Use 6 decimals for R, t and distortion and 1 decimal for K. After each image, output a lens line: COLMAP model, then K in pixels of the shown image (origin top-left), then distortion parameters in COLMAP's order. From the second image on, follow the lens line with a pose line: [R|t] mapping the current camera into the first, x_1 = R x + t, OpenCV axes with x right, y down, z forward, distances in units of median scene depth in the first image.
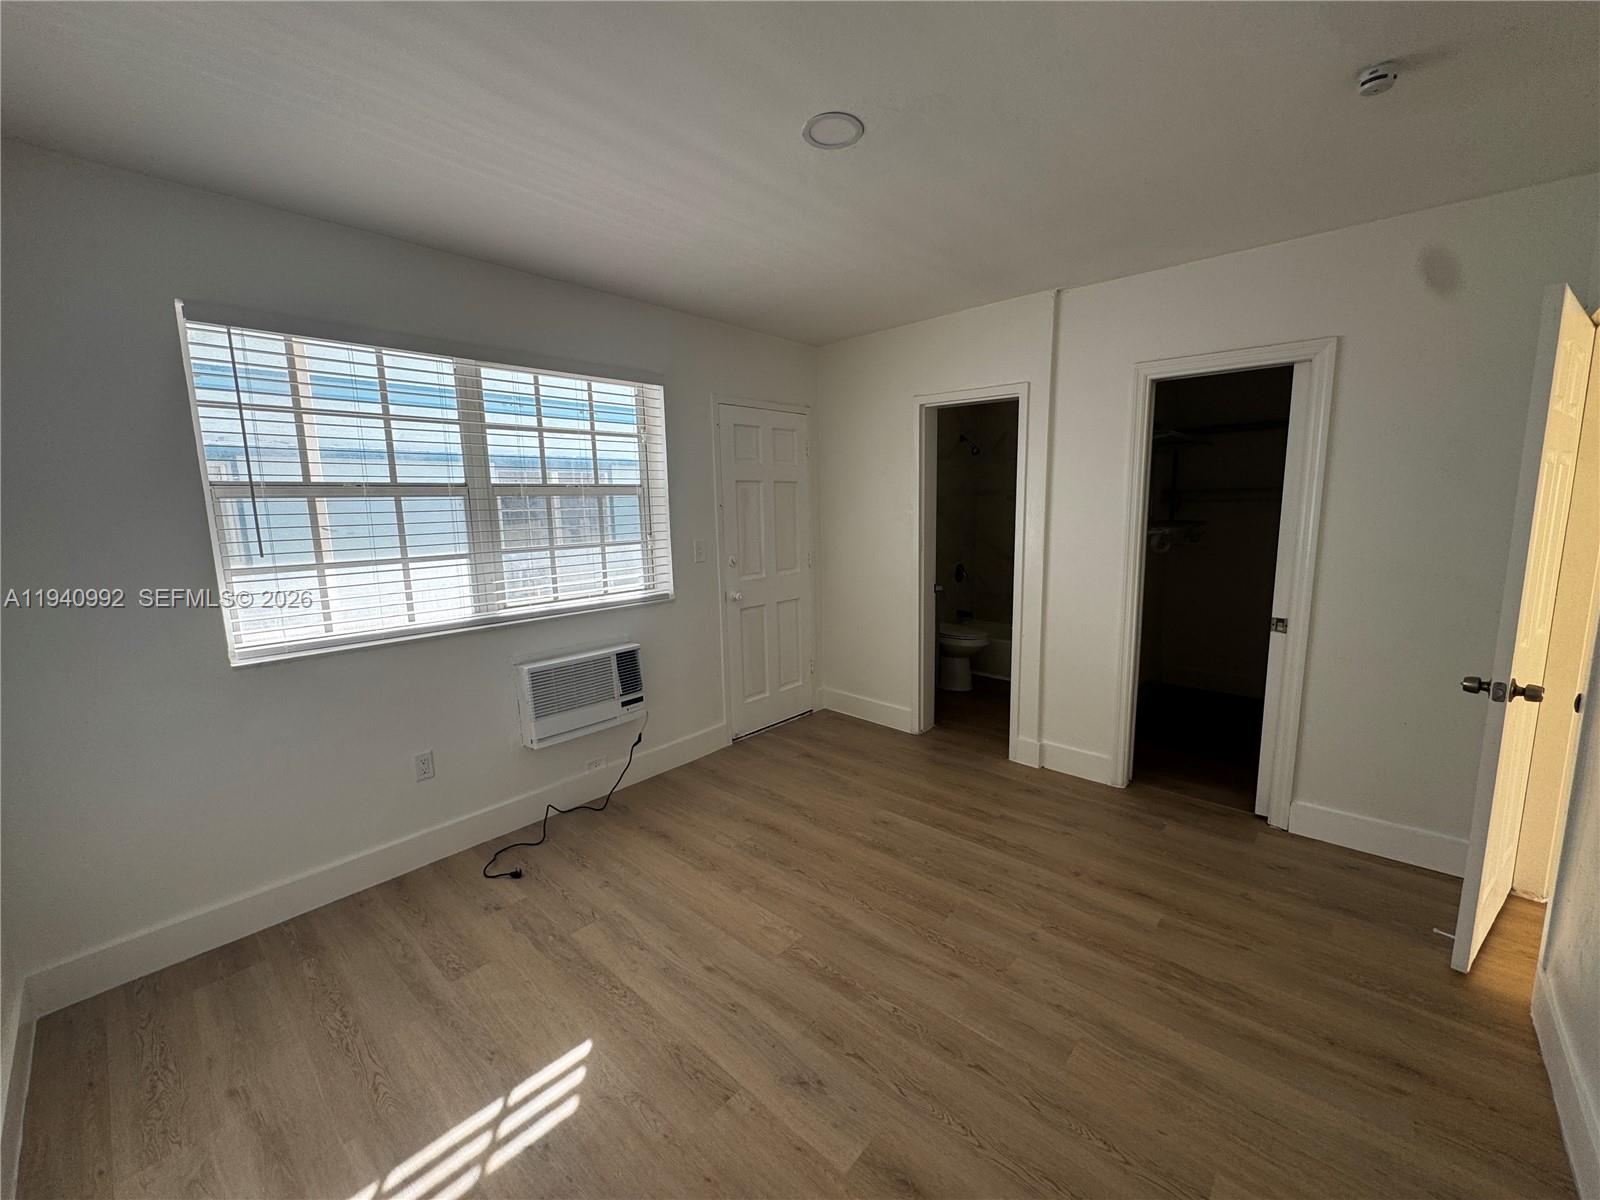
lens RADIAL K [[638.9, 0, 793.7], [0, 638.9, 601.8], [0, 0, 1]] dist [-0.002278, 0.000702]
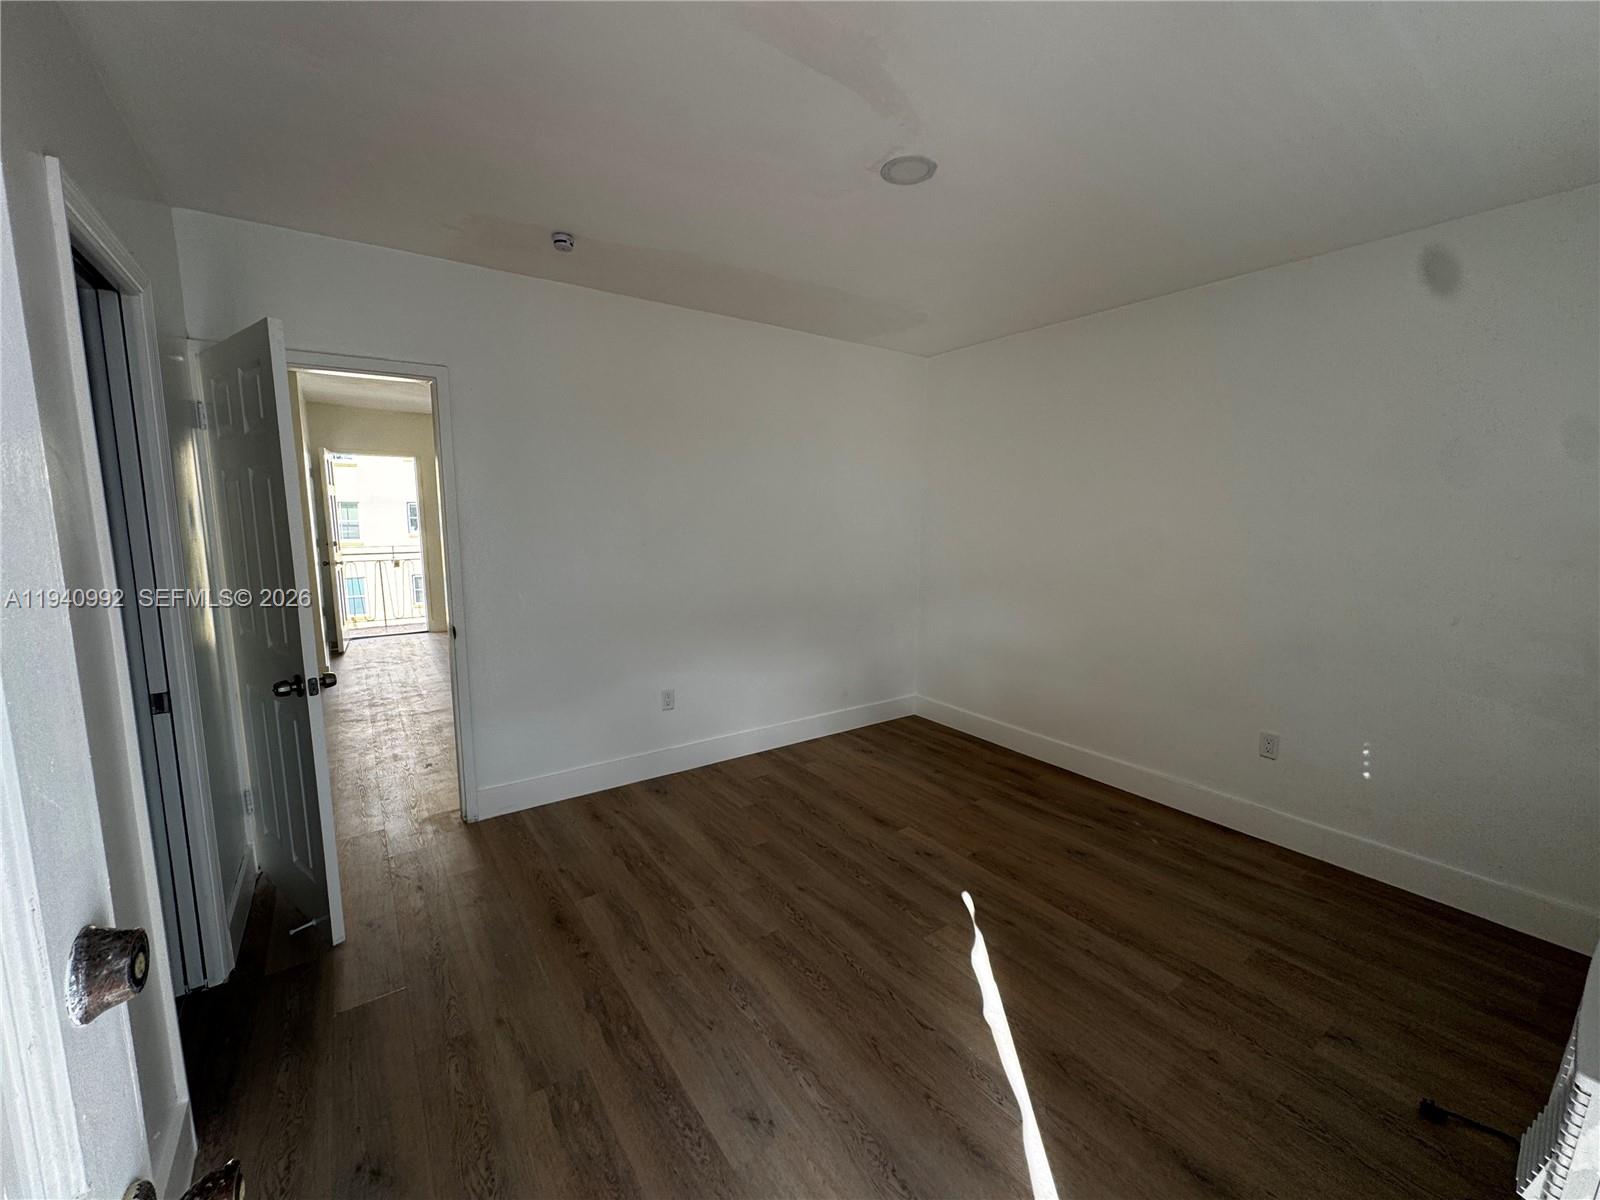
lens RADIAL K [[638.9, 0, 797.6], [0, 638.9, 598.8], [0, 0, 1]] dist [-0.002278, 0.000702]
pose [[-0.977578, -0.016103, 0.209955, 0.006063], [0.044858, 0.958259, 0.282359, -0.292453], [-0.205739, 0.285446, -0.936051, 1.914972]]
